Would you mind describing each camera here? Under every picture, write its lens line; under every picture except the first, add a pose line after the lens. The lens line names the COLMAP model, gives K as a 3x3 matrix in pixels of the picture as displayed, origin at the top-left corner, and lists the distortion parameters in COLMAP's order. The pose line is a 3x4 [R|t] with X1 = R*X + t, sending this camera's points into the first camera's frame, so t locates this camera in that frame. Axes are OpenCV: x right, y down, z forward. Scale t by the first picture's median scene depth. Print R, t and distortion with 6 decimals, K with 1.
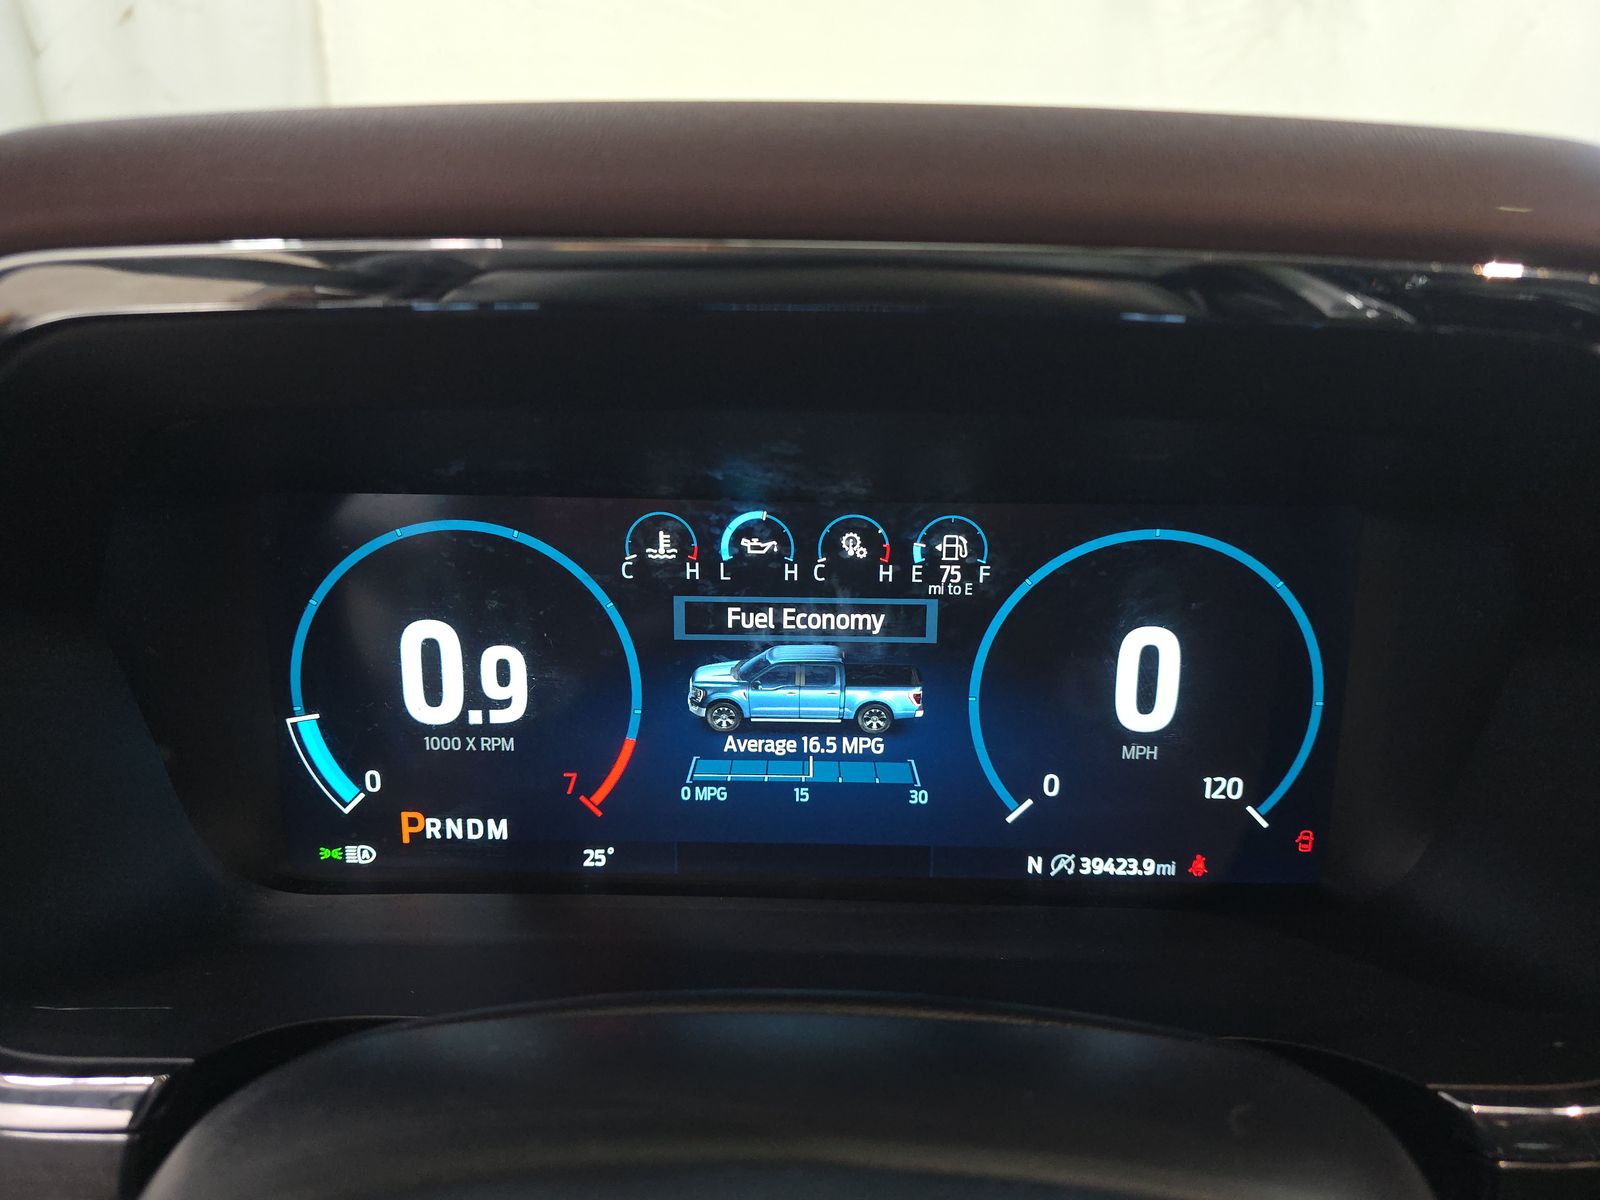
lens RADIAL K [[1069.4, 0, 802.7], [0, 1069.4, 560.0], [0, 0, 1]] dist [0.039464, -0.037788]
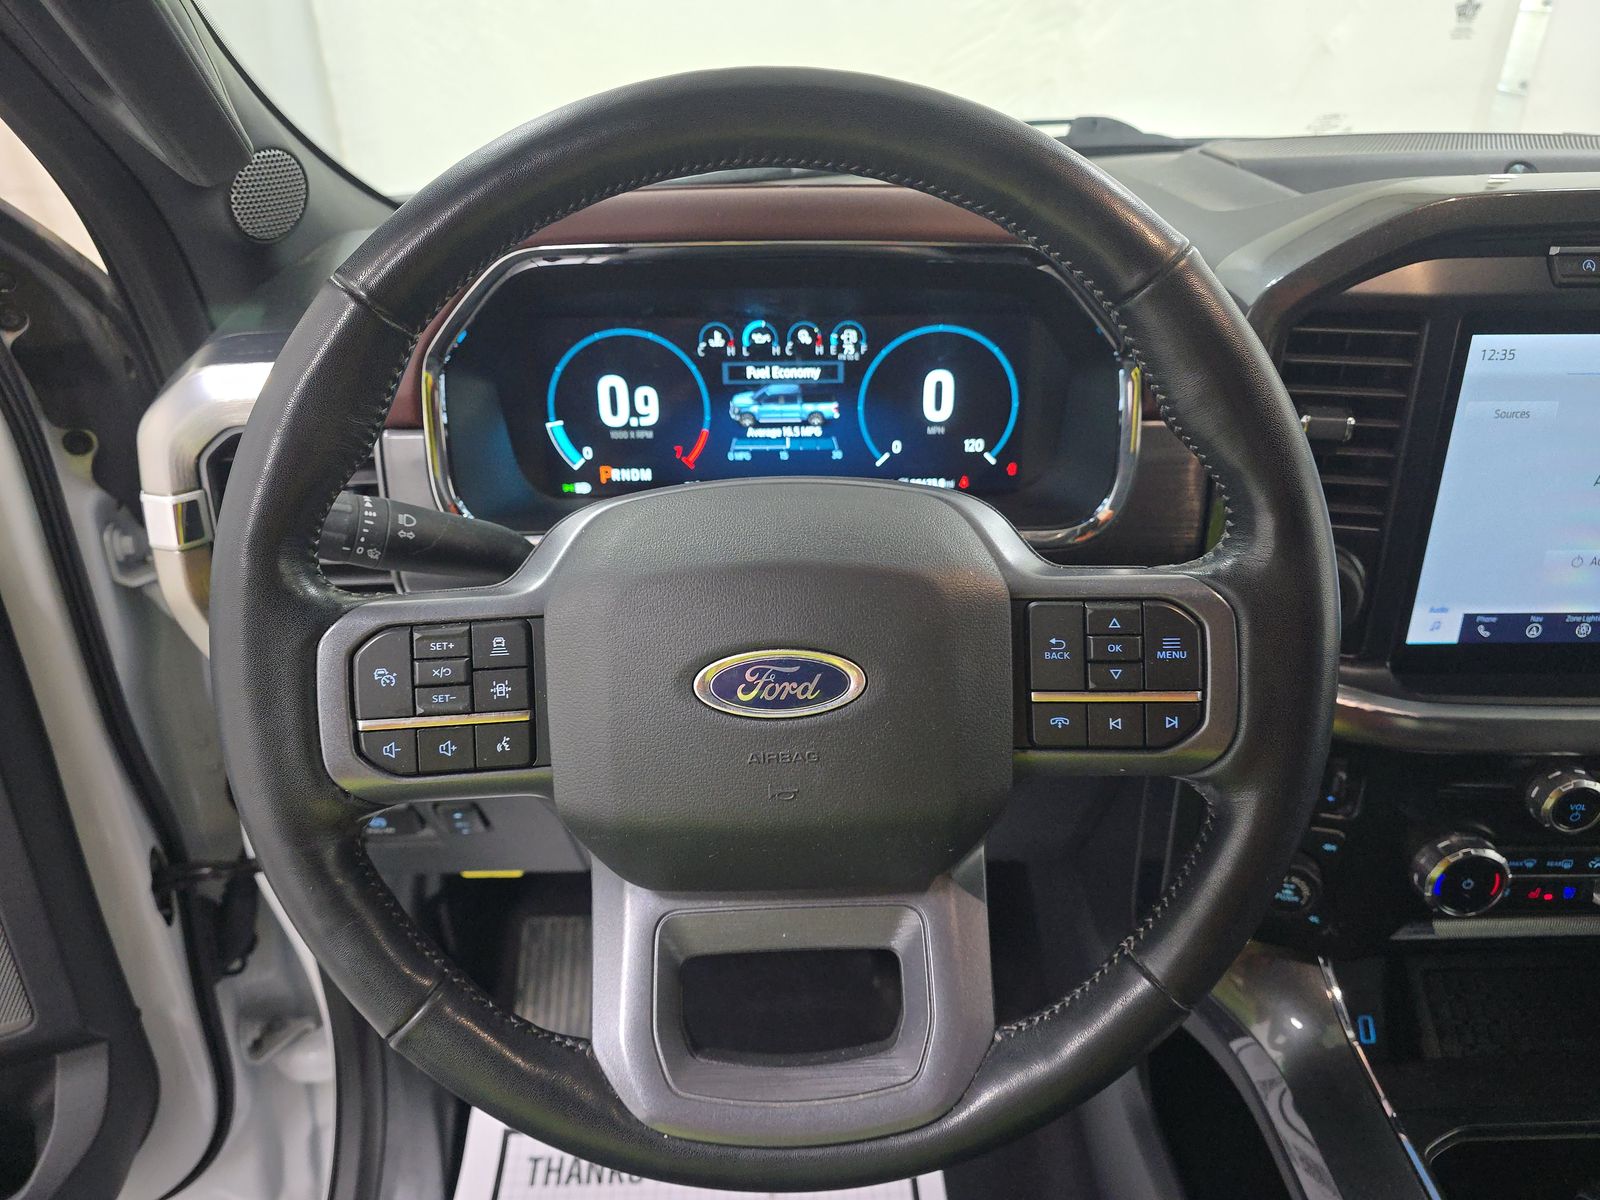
lens RADIAL K [[1069.4, 0, 812.2], [0, 1069.4, 596.4], [0, 0, 1]] dist [0.039464, -0.037788]
pose [[0.999211, -0.030438, 0.025520, -0.008114], [0.024041, 0.974877, 0.221444, 0.017956], [-0.031619, -0.220655, 0.974839, -1.222064]]
